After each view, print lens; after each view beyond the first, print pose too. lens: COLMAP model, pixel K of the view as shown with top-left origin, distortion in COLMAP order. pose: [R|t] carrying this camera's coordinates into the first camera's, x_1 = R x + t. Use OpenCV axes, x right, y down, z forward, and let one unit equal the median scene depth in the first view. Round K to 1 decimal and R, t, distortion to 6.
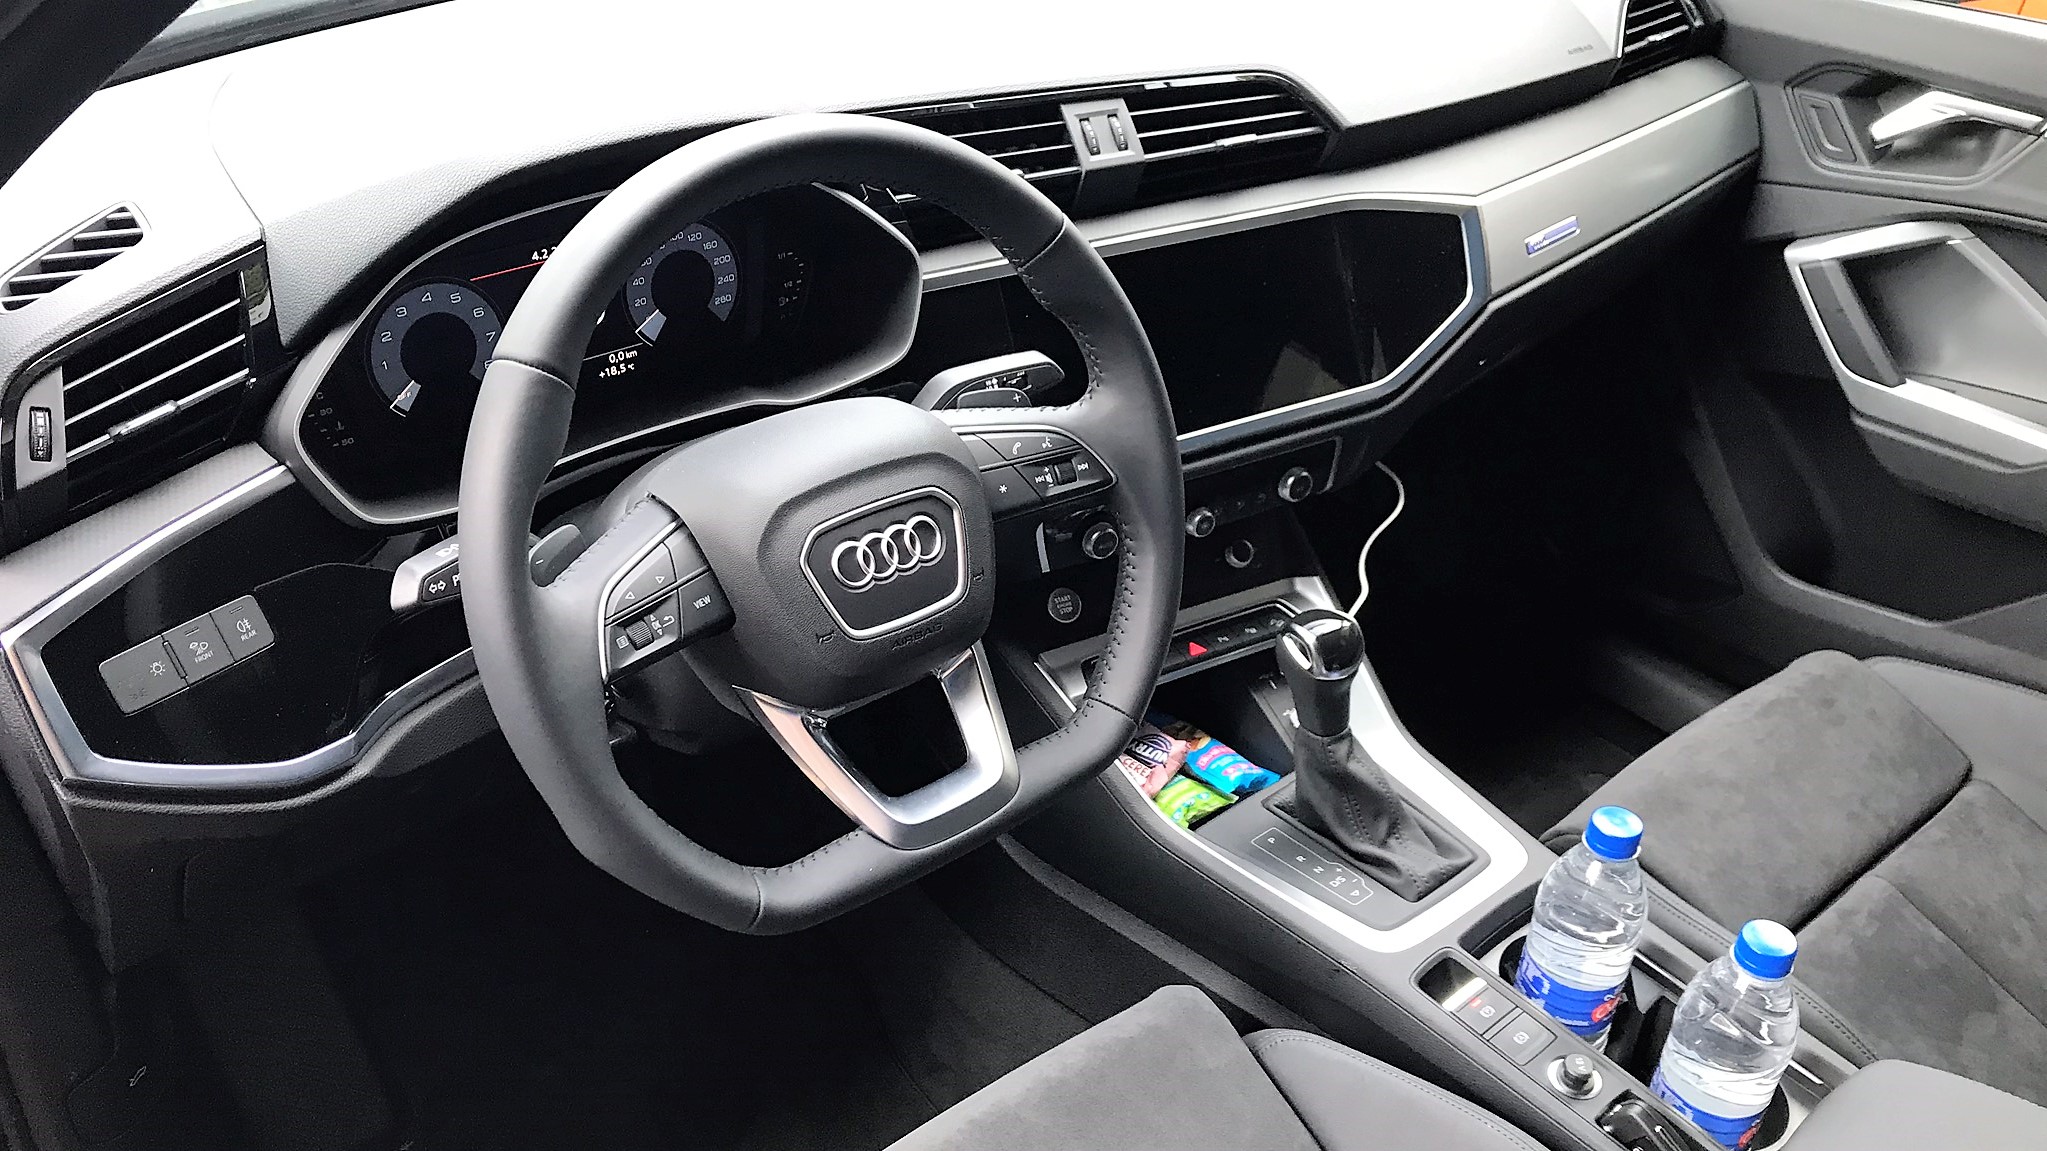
lens RADIAL K [[1620.8, 0, 1023.4], [0, 1620.8, 578.9], [0, 0, 1]] dist [-0.000995, 0.001680]
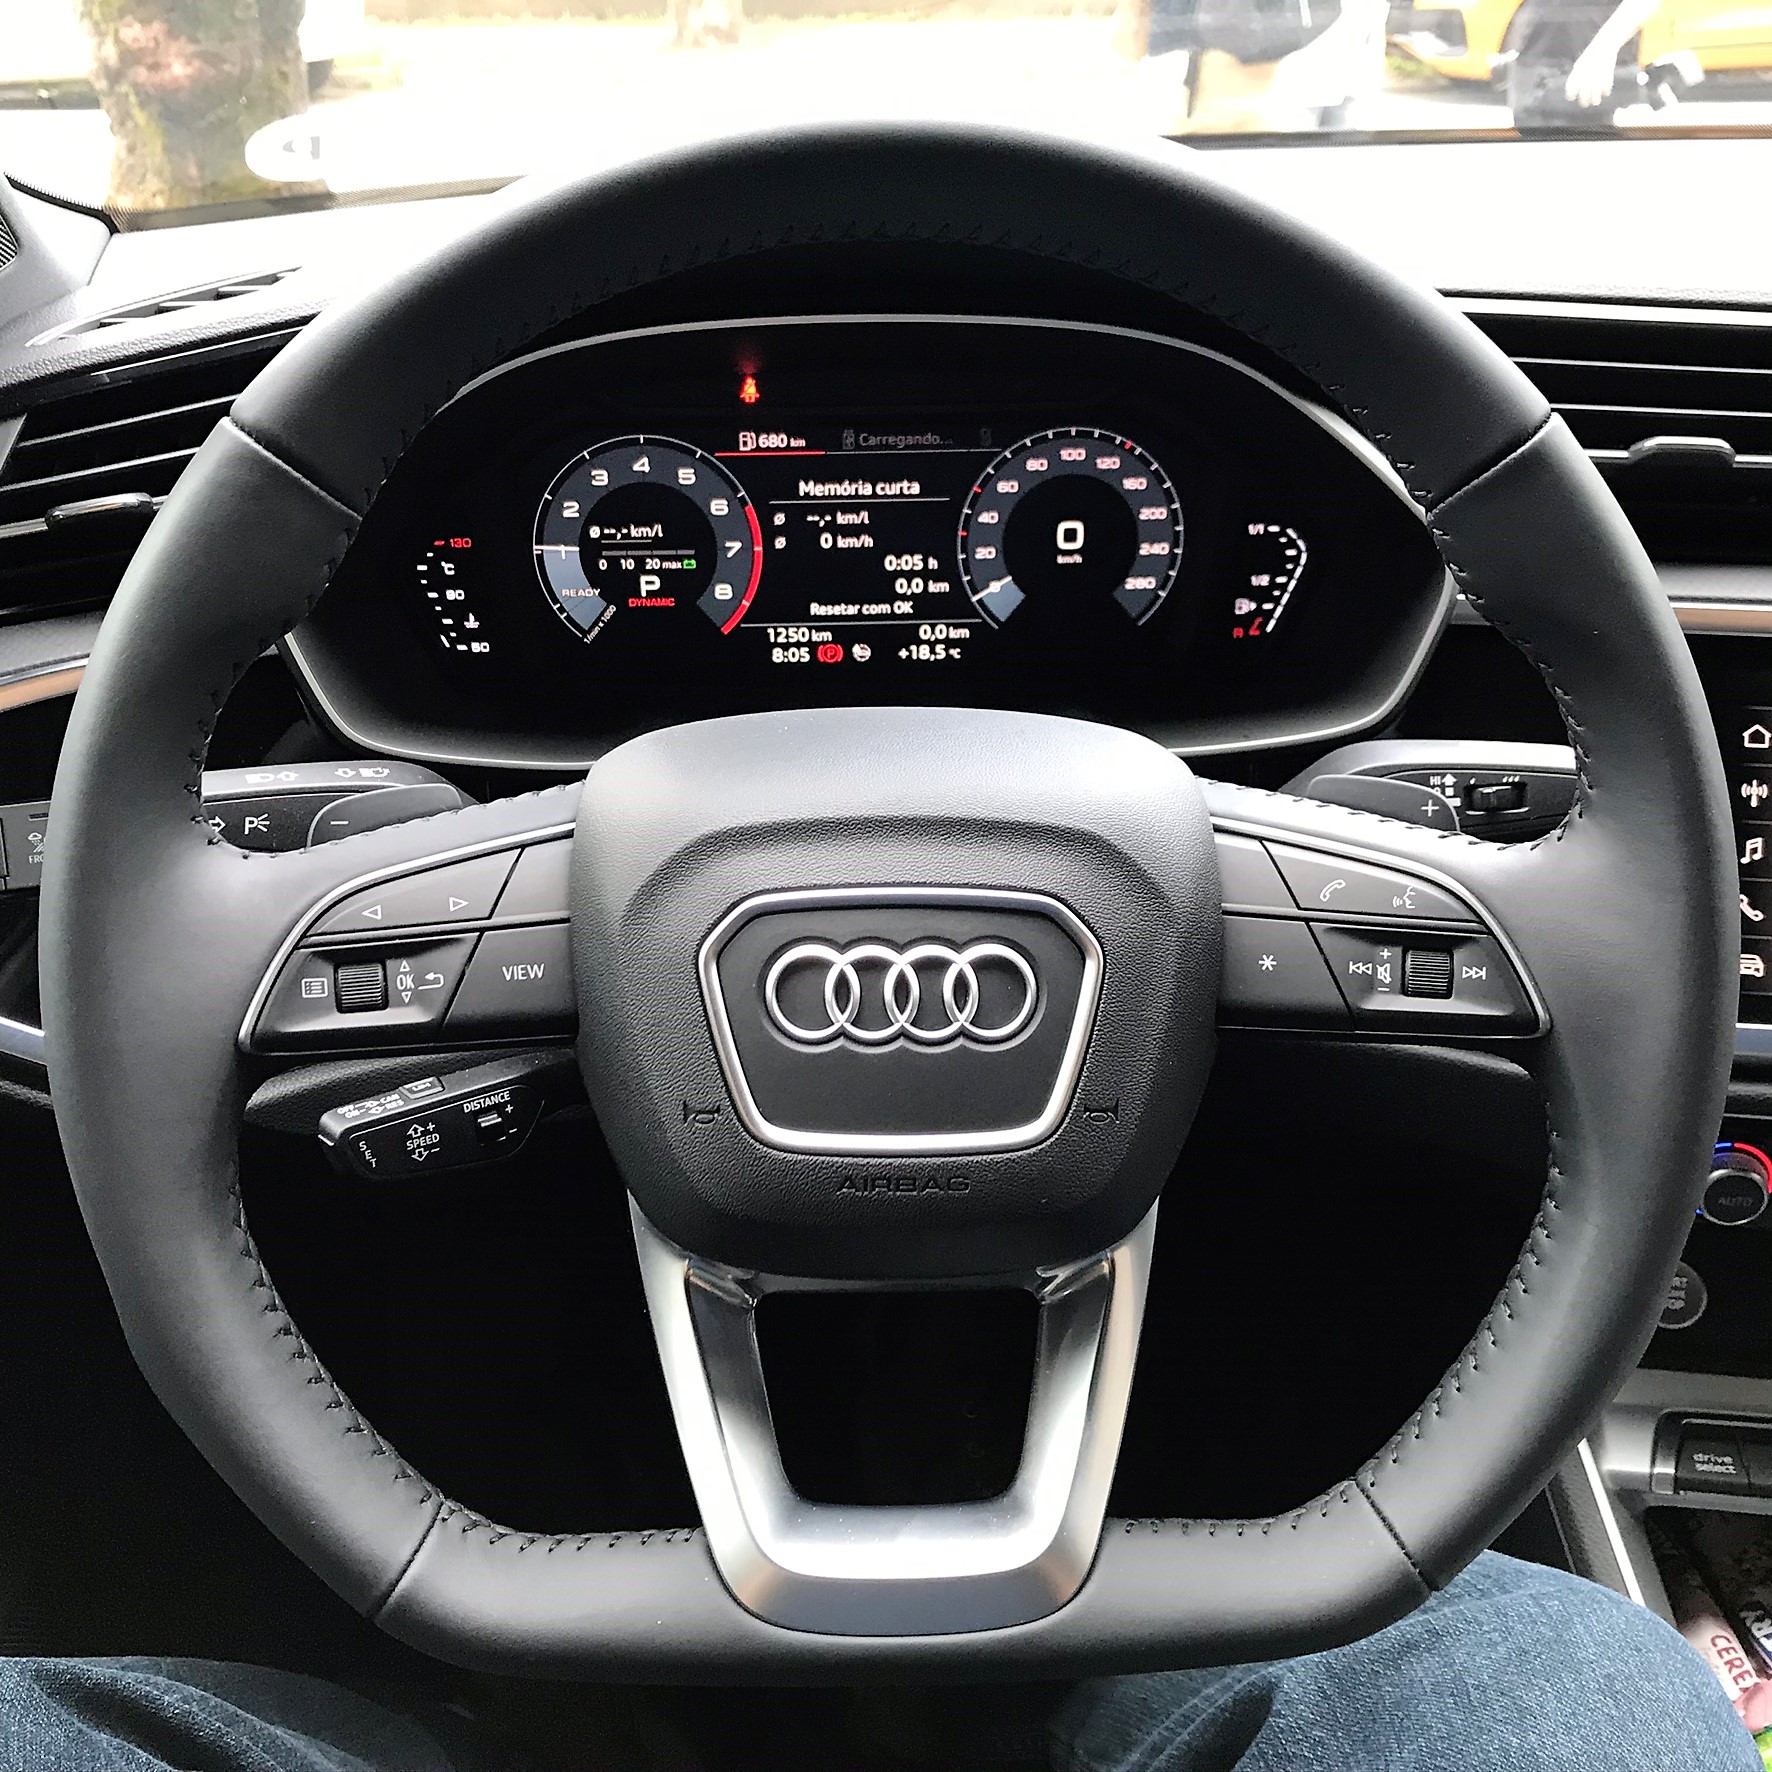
lens RADIAL K [[1919.7, 0, 885.6], [0, 1919.7, 888.4], [0, 0, 1]] dist [0.078832, 0.000000]
pose [[0.787008, 0.250309, -0.563883, 0.204596], [-0.310181, 0.950615, -0.010938, -0.035379], [0.533298, 0.183514, 0.825782, 0.475006]]
